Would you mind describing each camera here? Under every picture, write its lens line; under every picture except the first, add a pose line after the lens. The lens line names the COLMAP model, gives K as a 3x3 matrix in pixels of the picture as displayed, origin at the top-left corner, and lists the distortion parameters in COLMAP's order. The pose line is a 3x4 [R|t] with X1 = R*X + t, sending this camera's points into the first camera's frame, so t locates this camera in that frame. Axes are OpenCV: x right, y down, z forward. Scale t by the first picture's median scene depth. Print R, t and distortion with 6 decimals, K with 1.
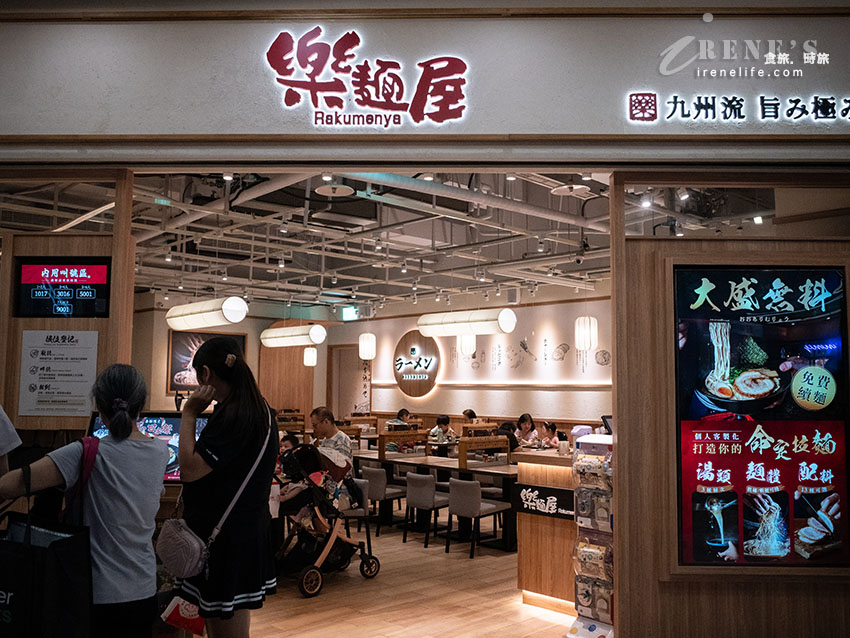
lens RADIAL K [[827.8, 0, 428.5], [0, 827.8, 324.6], [0, 0, 1]] dist [-0.006193, 0.008223]
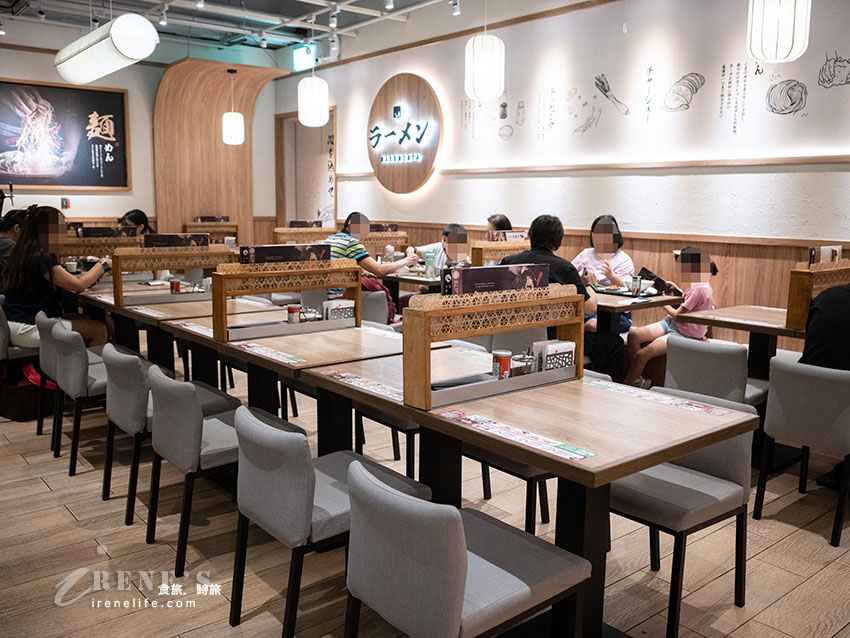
lens RADIAL K [[827.8, 0, 428.5], [0, 827.8, 324.6], [0, 0, 1]] dist [-0.006193, 0.008223]
pose [[0.998525, 0.005924, -0.053963, 0.033708], [0.006381, 0.974329, 0.225037, 0.046547], [0.053911, -0.225049, 0.972855, 0.421812]]
